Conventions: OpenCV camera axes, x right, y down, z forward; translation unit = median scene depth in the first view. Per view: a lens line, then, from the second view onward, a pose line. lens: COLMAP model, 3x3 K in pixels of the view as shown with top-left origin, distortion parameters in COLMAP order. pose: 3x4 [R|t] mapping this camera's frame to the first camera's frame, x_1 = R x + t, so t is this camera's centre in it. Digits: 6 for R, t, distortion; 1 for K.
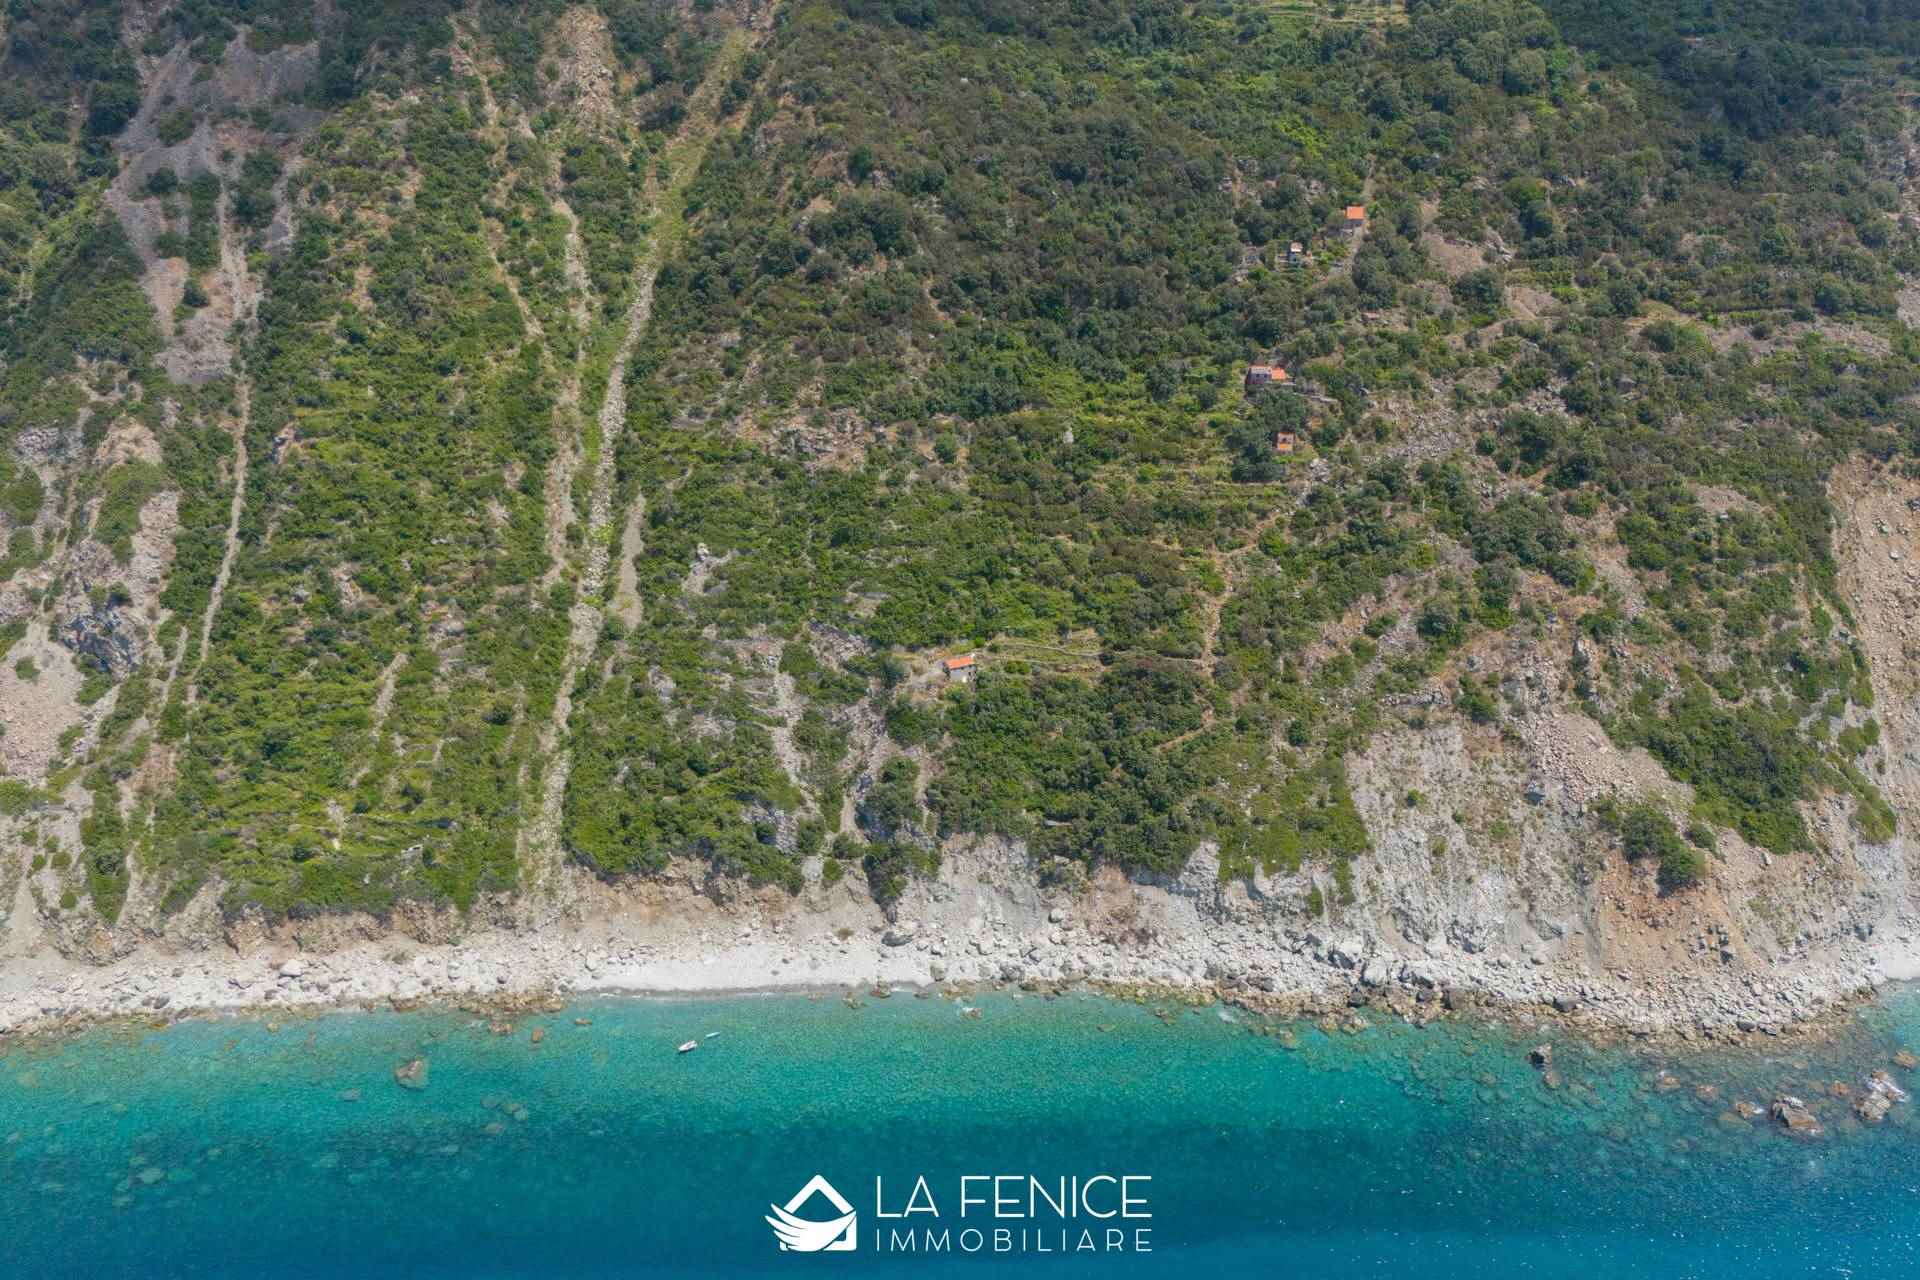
lens RADIAL K [[1414.9, 0, 967.3], [0, 1414.9, 650.5], [0, 0, 1]] dist [0.050179, -0.046812]
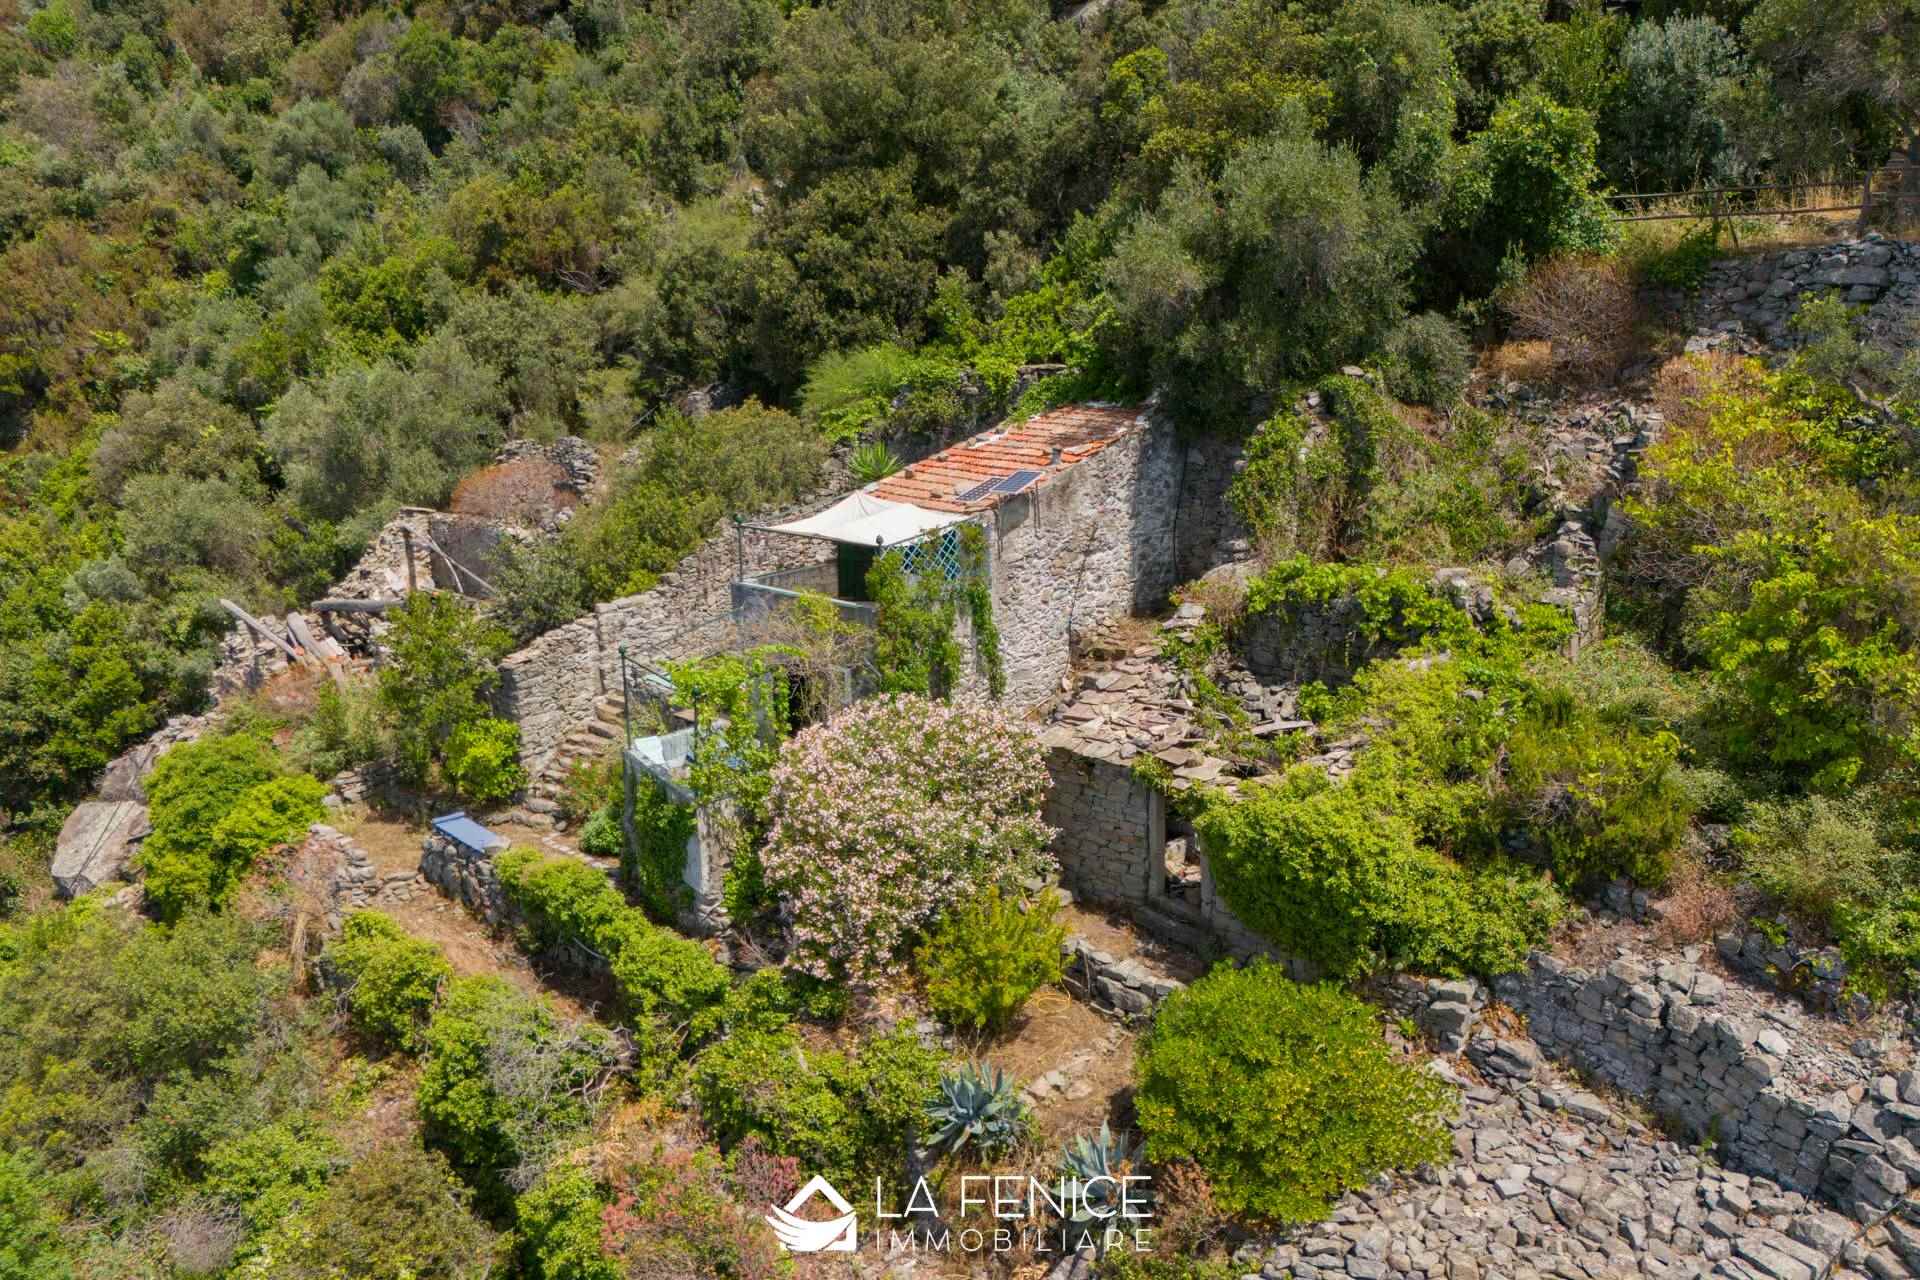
lens RADIAL K [[1407.2, 0, 964.0], [0, 1407.2, 648.2], [0, 0, 1]] dist [0.061429, -0.055588]
pose [[0.829878, 0.142027, -0.539565, 0.218422], [-0.231433, 0.967566, -0.101268, -0.227954], [0.507682, 0.208913, 0.835831, 0.803153]]
